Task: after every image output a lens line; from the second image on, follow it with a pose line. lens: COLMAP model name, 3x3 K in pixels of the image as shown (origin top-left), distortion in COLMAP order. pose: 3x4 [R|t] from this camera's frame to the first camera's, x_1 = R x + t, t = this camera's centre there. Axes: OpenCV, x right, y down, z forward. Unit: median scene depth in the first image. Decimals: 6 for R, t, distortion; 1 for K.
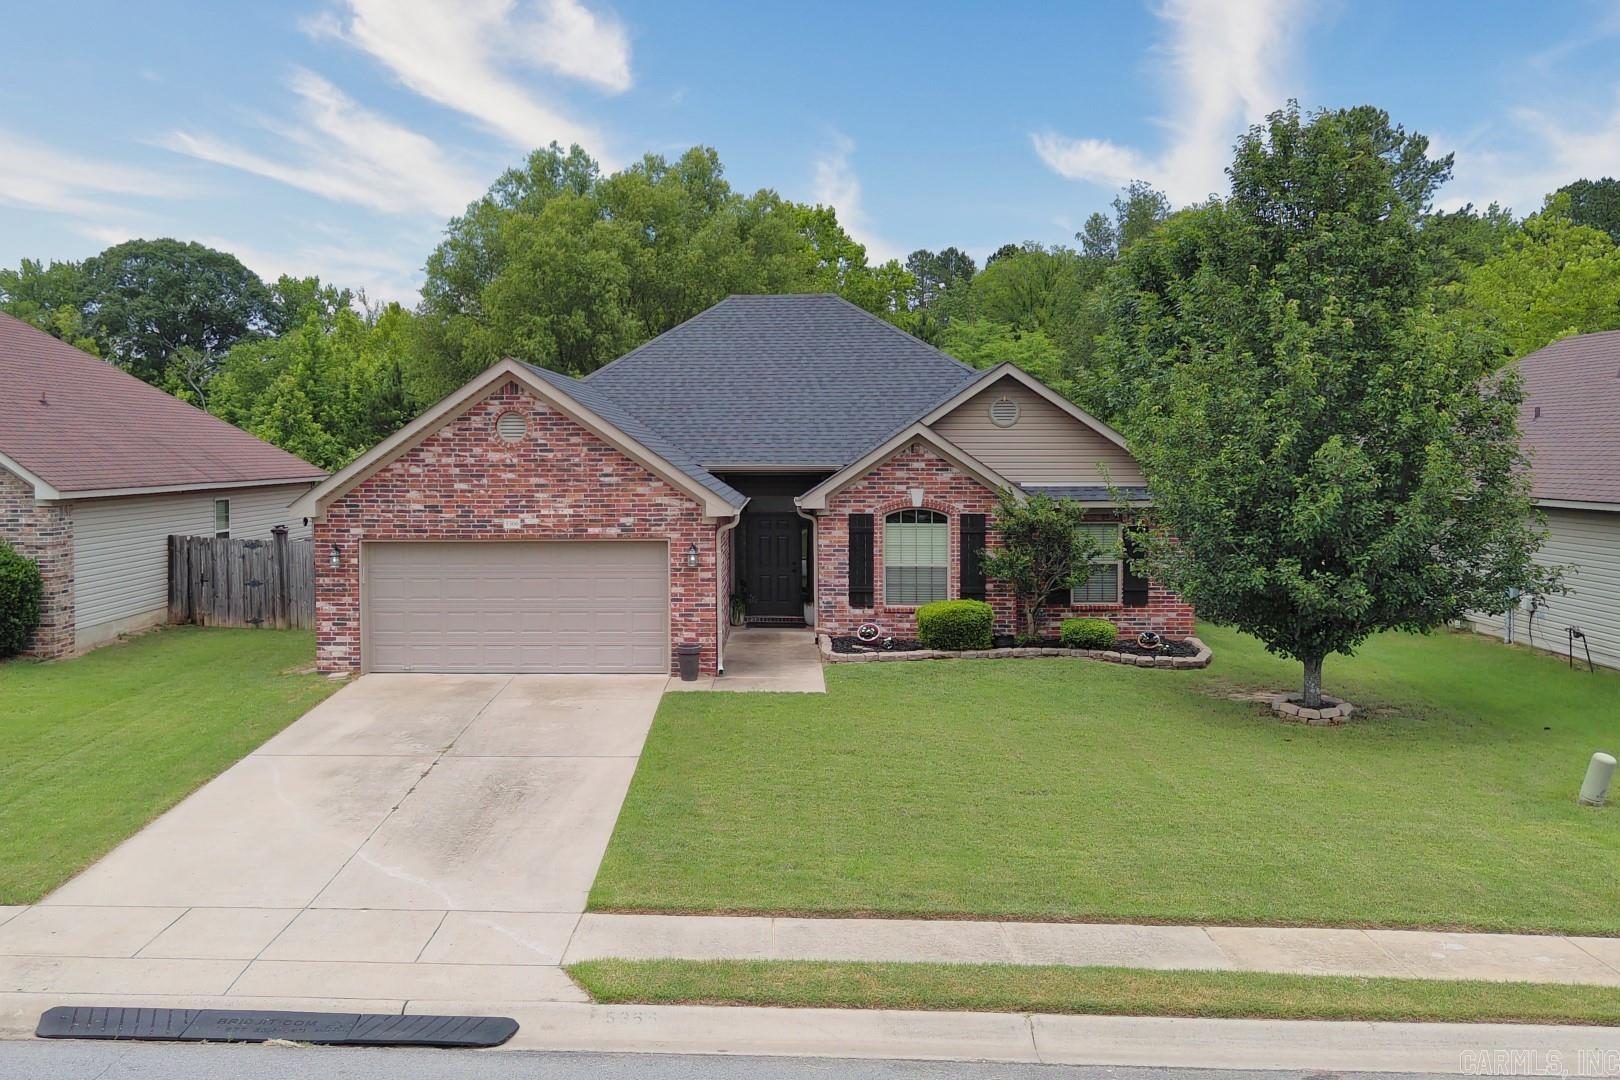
lens RADIAL K [[1074.2, 0, 810.2], [0, 1074.2, 485.3], [0, 0, 1]] dist [0.011913, -0.001368]
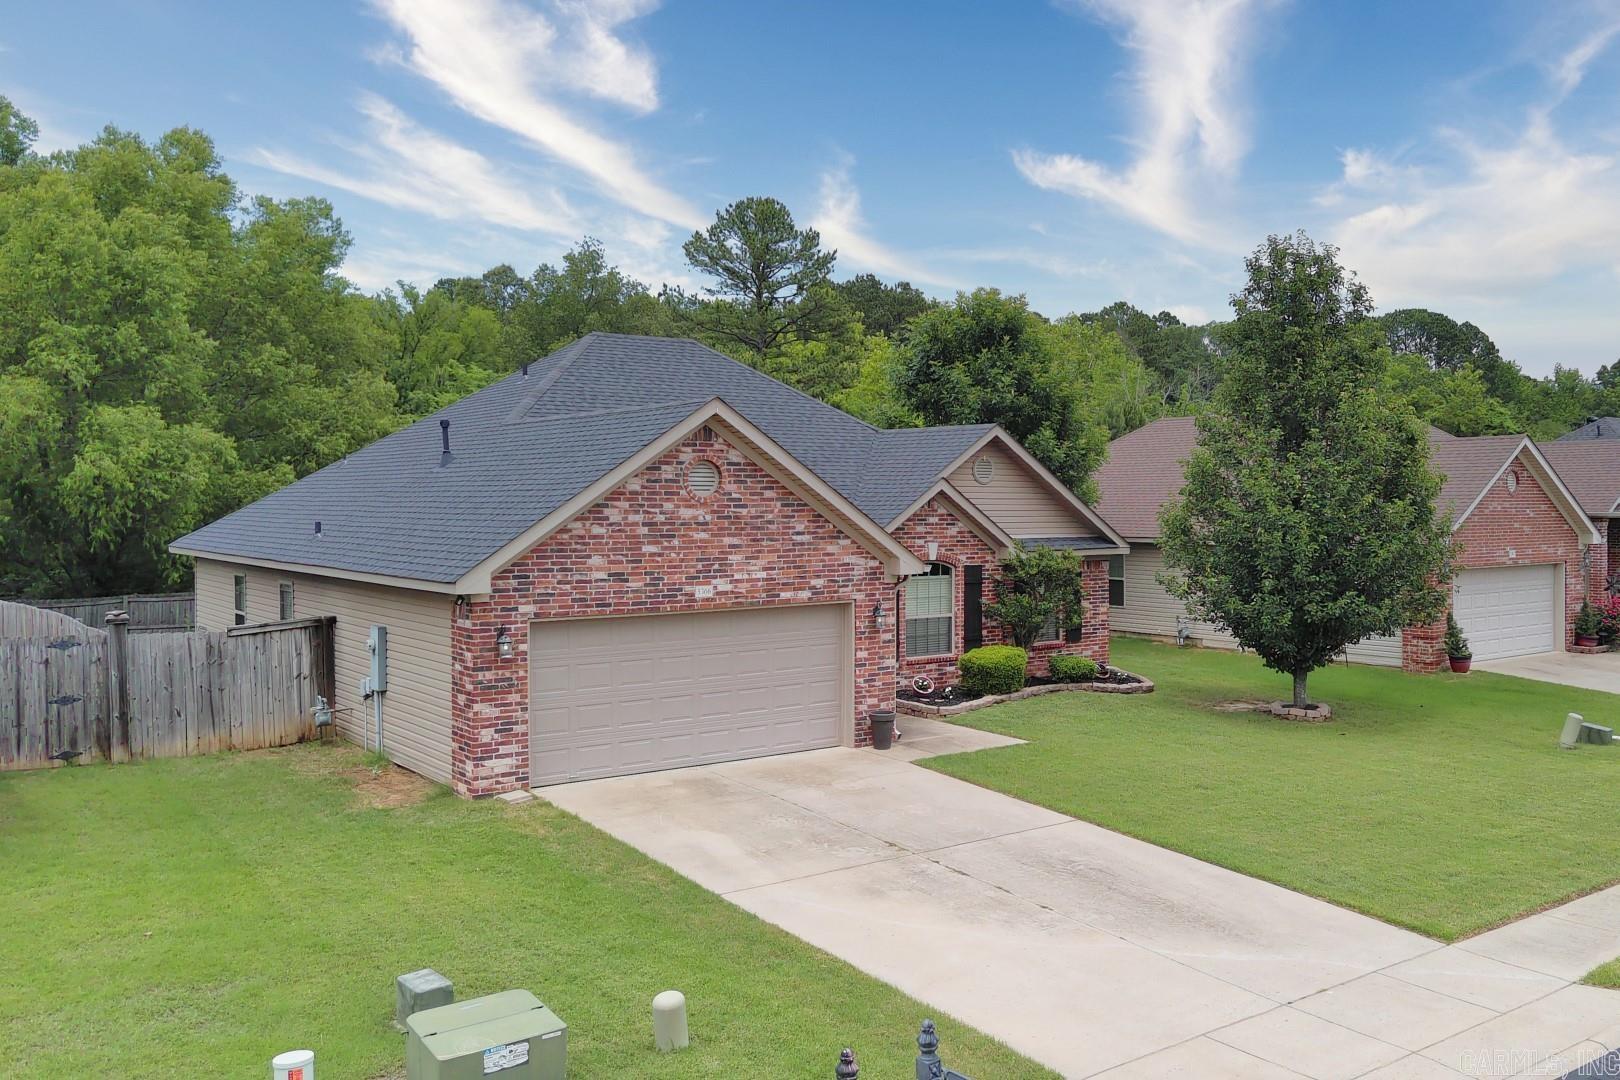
lens RADIAL K [[1090.9, 0, 810.0], [0, 1090.9, 540.0], [0, 0, 1]] dist [0.013354, 0.002692]
pose [[0.841100, -0.017086, 0.540610, -0.674061], [0.016454, 0.999847, 0.006000, -0.009044], [-0.540629, 0.003848, 0.841252, 0.219515]]
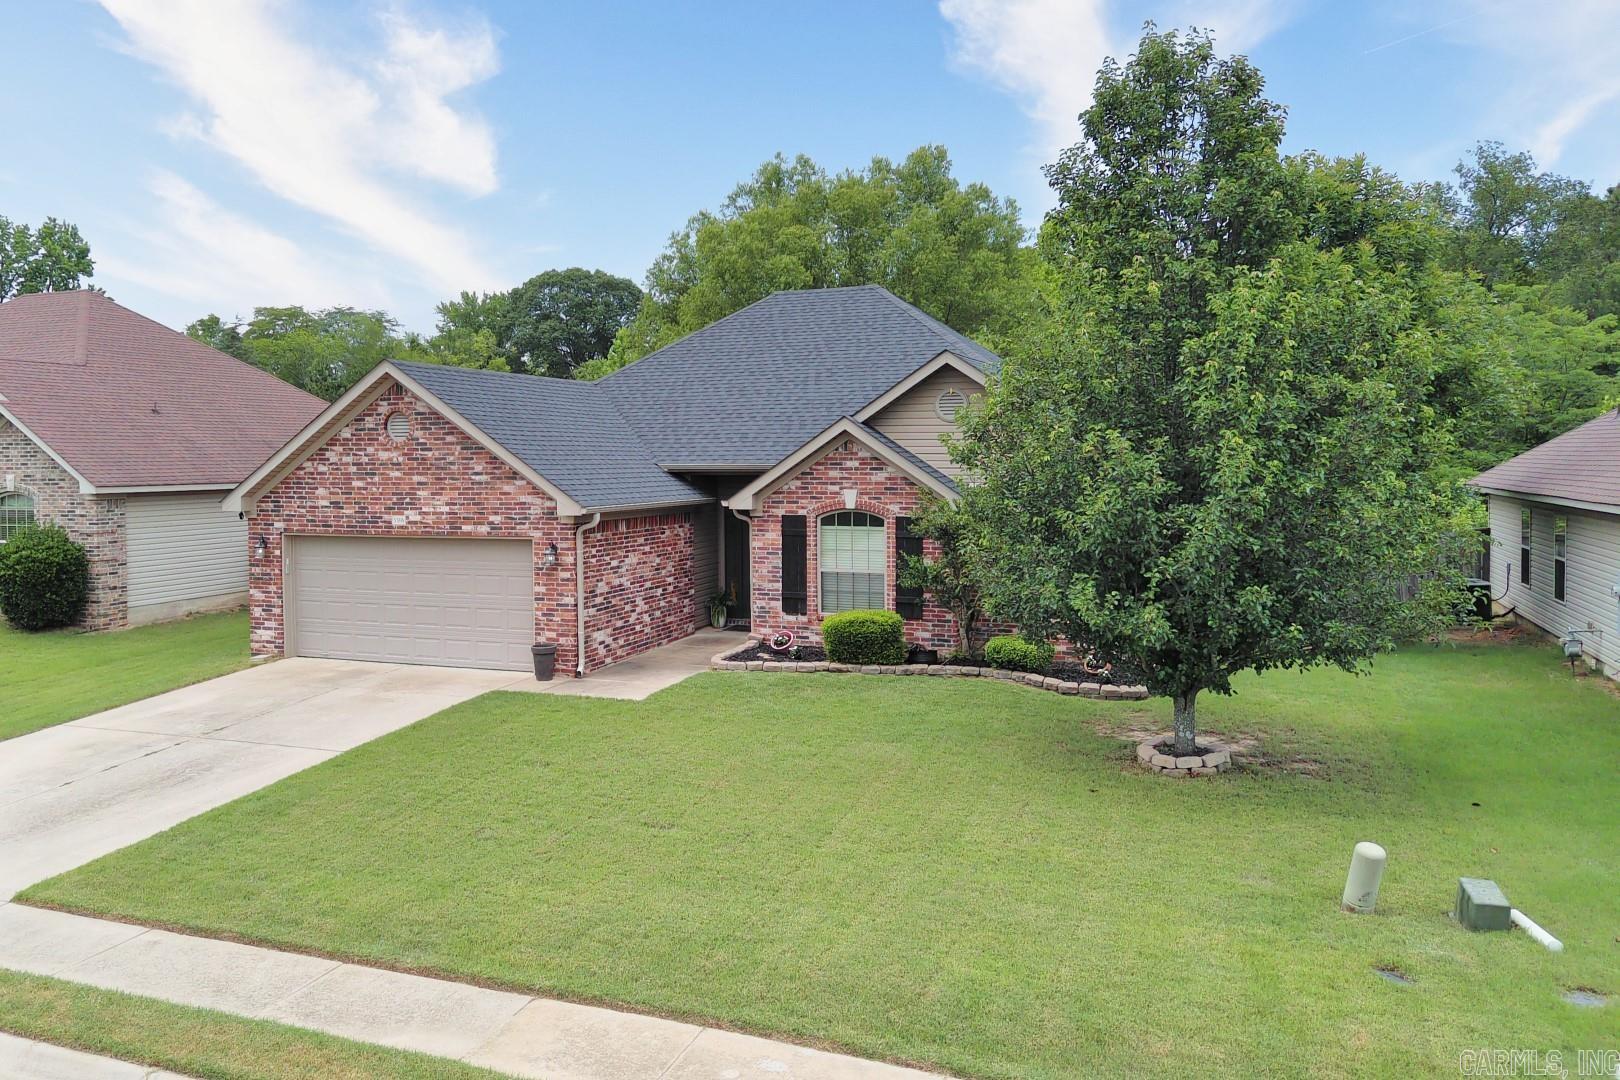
lens RADIAL K [[1064.3, 0, 837.3], [0, 1064.3, 500.2], [0, 0, 1]] dist [0.009113, 0.002858]
pose [[0.959232, 0.008687, -0.282486, 0.417865], [-0.005369, 0.999907, 0.012520, 0.001341], [0.282569, -0.010493, 0.959190, 0.130889]]
